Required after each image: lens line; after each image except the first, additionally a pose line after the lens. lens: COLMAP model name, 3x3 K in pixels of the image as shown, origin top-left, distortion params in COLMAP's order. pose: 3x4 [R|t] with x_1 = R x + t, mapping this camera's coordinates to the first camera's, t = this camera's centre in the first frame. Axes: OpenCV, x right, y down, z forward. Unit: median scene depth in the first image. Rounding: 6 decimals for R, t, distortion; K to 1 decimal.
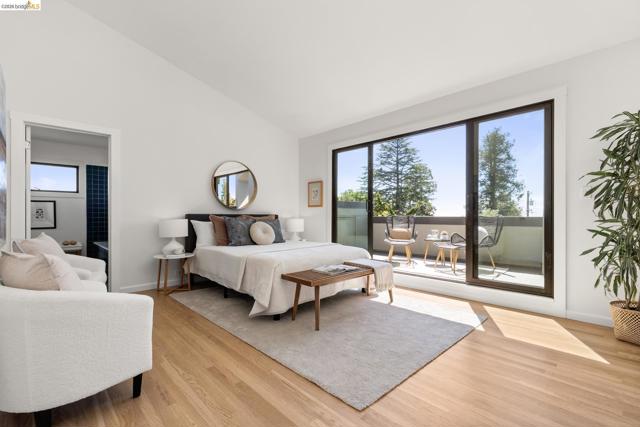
lens RADIAL K [[292.1, 0, 318.7], [0, 292.1, 216.6], [0, 0, 1]] dist [0.000457, 0.000027]
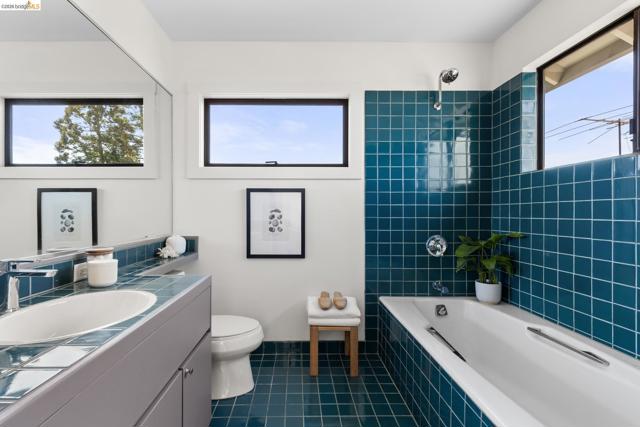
lens RADIAL K [[292.1, 0, 320.0], [0, 292.1, 210.4], [0, 0, 1]] dist [0.000457, 0.000027]
pose [[0.770734, 0.003446, -0.637148, -0.598601], [-0.003173, 0.999994, 0.001569, -0.023008], [0.637150, 0.000812, 0.770740, 0.671483]]
